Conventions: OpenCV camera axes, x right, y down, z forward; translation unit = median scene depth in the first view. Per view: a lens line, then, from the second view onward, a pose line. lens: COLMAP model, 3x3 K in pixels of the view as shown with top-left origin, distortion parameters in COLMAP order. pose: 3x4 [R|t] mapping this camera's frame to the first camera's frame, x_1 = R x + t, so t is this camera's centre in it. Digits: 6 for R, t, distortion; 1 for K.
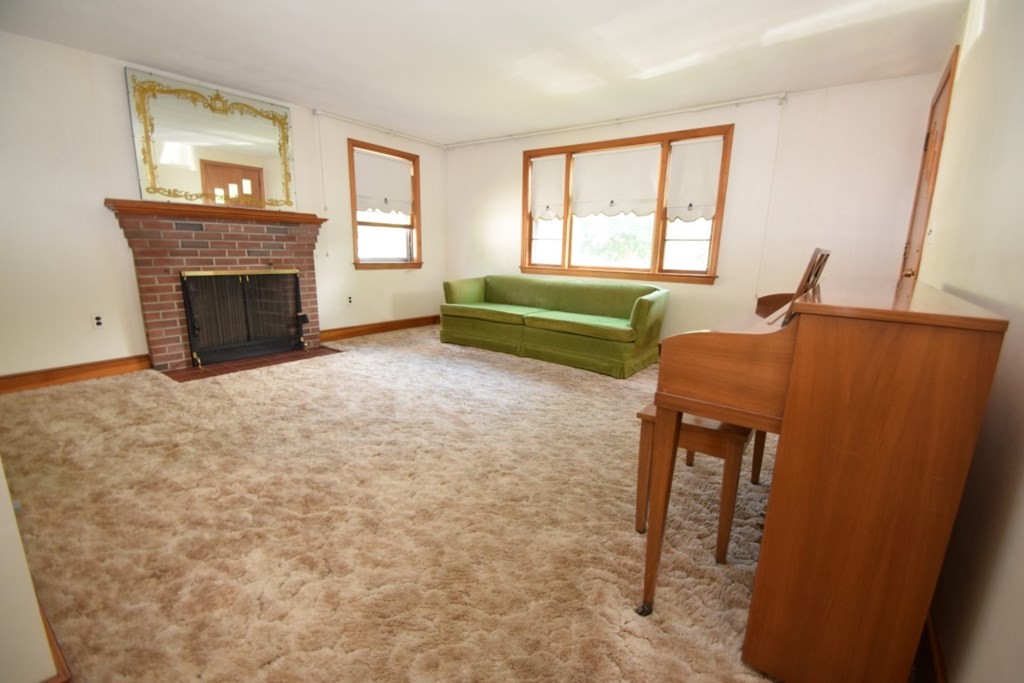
lens RADIAL K [[442.0, 0, 512.0], [0, 442.0, 341.5], [0, 0, 1]] dist [0.000890, -0.015070]
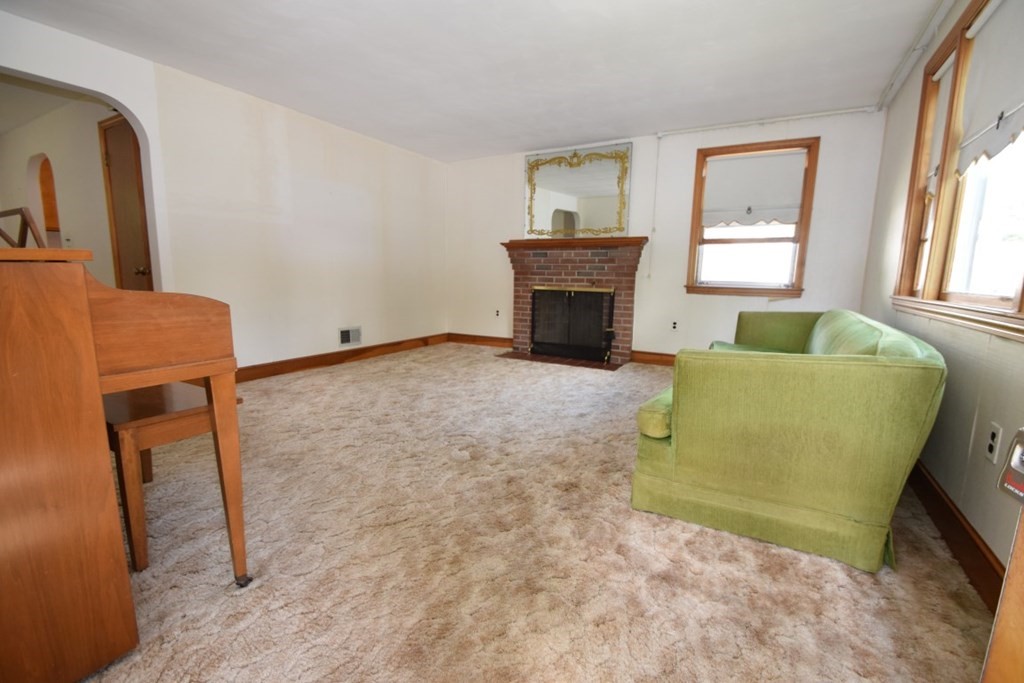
lens RADIAL K [[442.0, 0, 512.0], [0, 442.0, 341.5], [0, 0, 1]] dist [0.000890, -0.015070]
pose [[0.133191, 0.131437, -0.982336, 0.624315], [-0.212690, 0.971865, 0.101198, -0.104074], [0.968000, 0.195454, 0.157398, 0.674468]]
